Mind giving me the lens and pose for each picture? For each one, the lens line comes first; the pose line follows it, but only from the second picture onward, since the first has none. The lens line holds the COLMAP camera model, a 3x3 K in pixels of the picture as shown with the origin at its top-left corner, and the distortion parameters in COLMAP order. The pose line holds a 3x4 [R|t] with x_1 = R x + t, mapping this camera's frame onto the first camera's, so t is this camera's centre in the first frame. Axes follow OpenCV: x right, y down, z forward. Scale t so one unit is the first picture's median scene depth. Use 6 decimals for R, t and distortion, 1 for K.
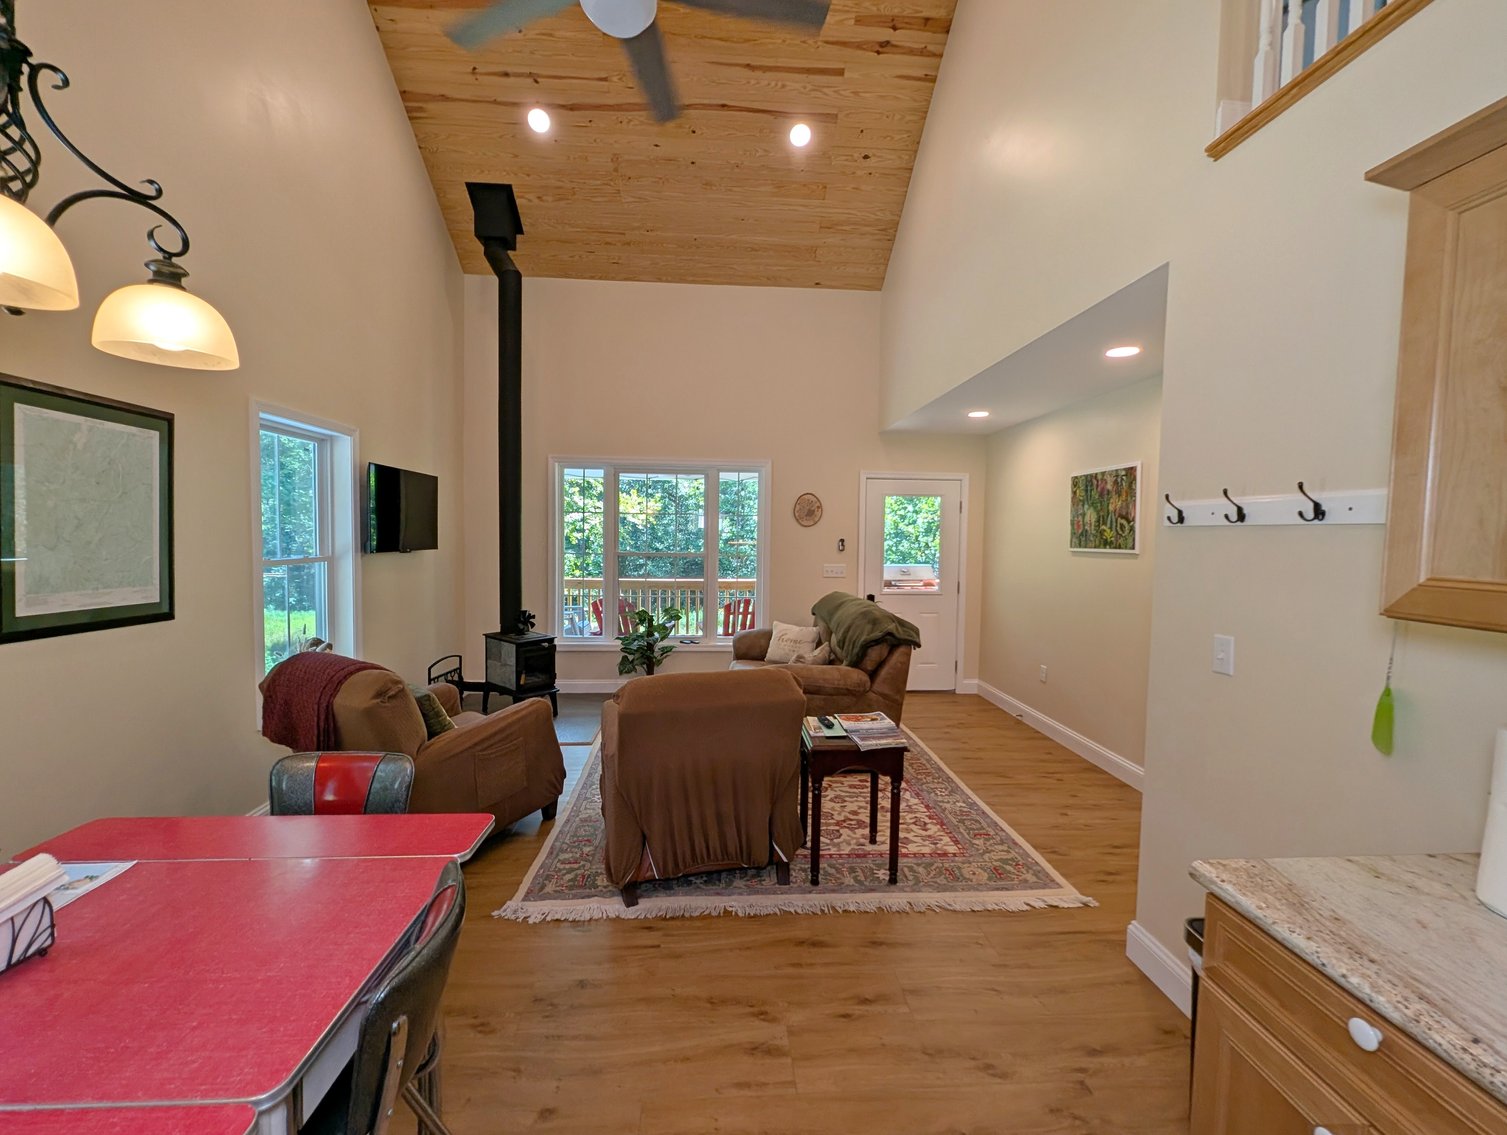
lens RADIAL K [[618.5, 0, 751.4], [0, 618.5, 566.4], [0, 0, 1]] dist [-0.001830, -0.000898]
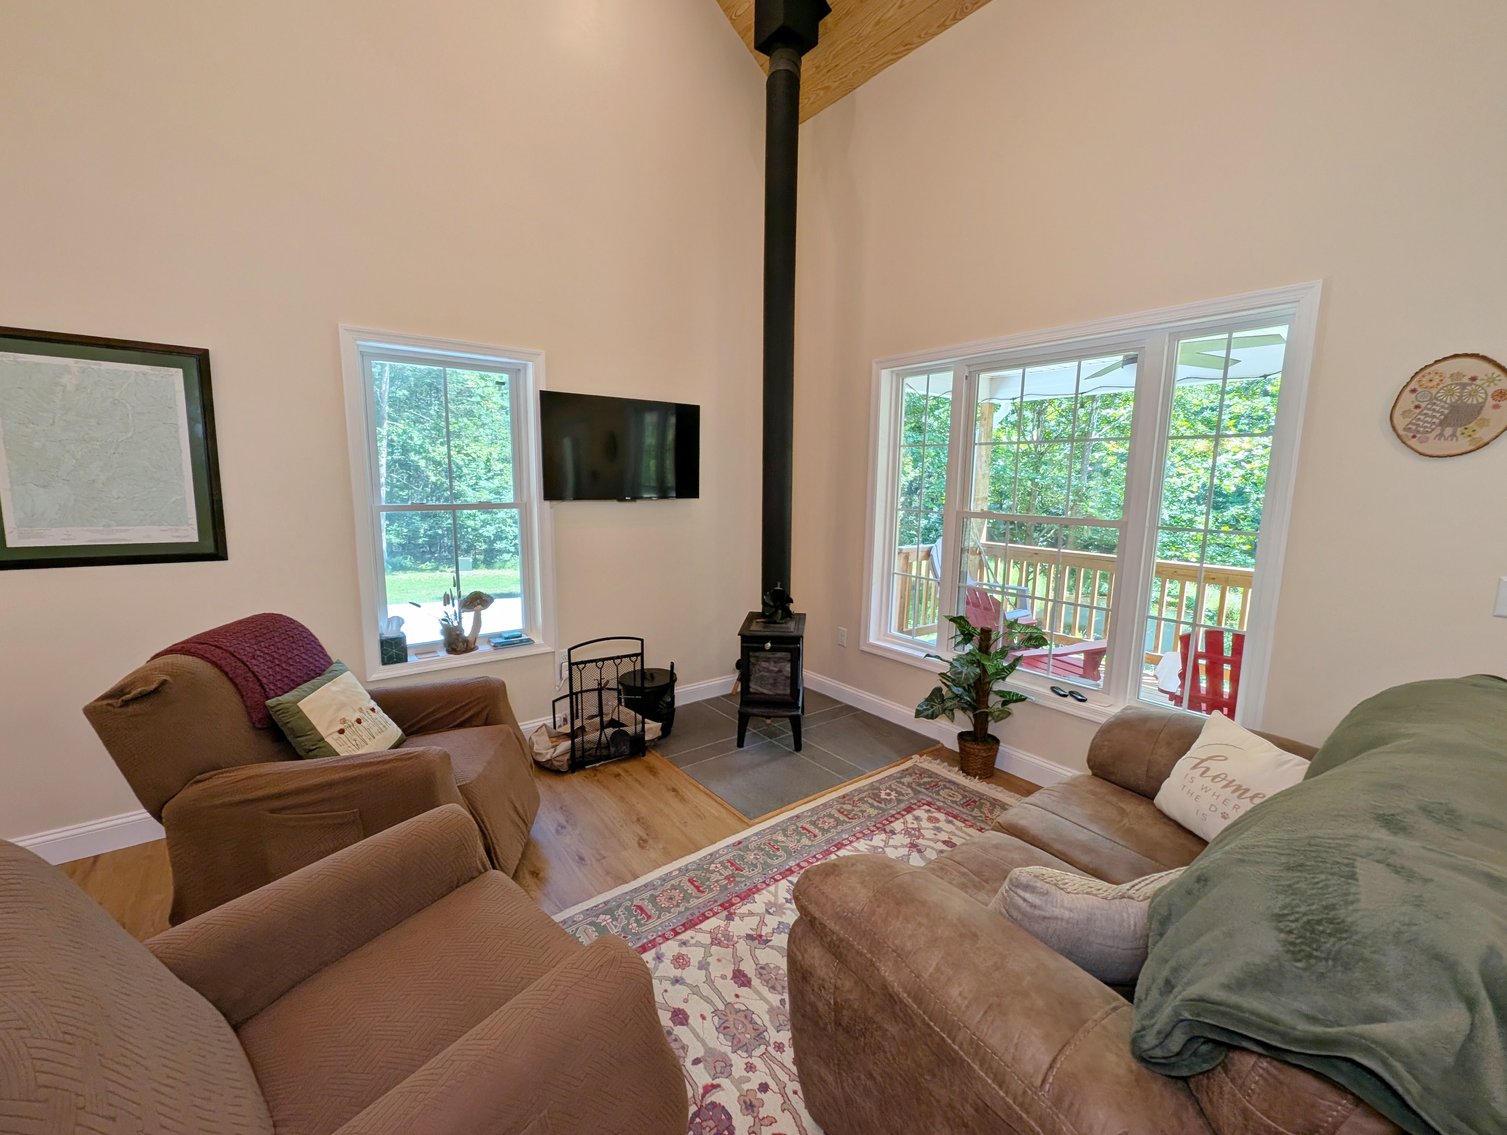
lens RADIAL K [[618.5, 0, 751.4], [0, 618.5, 566.4], [0, 0, 1]] dist [-0.001830, -0.000898]
pose [[0.556316, 0.118101, -0.822535, 0.361363], [-0.050694, 0.992829, 0.108265, -0.054589], [0.829423, -0.018532, 0.558314, 1.118880]]
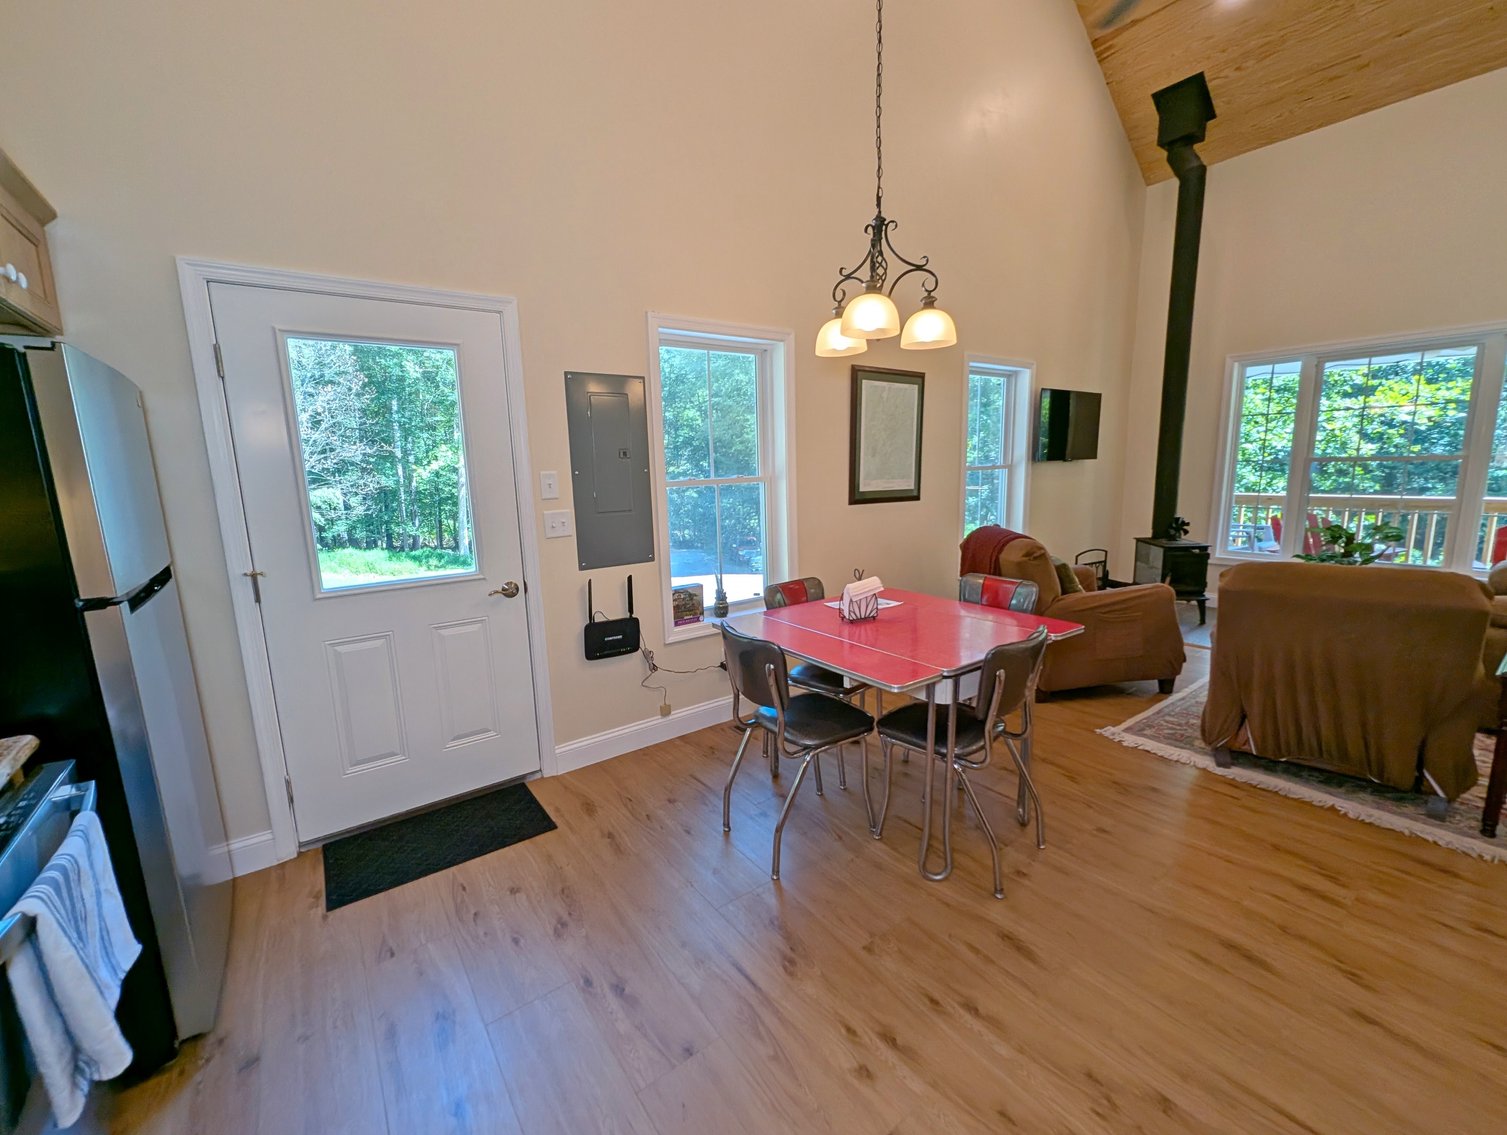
lens RADIAL K [[618.5, 0, 751.4], [0, 618.5, 566.4], [0, 0, 1]] dist [-0.001830, -0.000898]
pose [[0.531711, 0.110596, -0.839674, 0.234339], [-0.008746, 0.992101, 0.125134, 0.056829], [0.846881, -0.059192, 0.528479, -0.266712]]
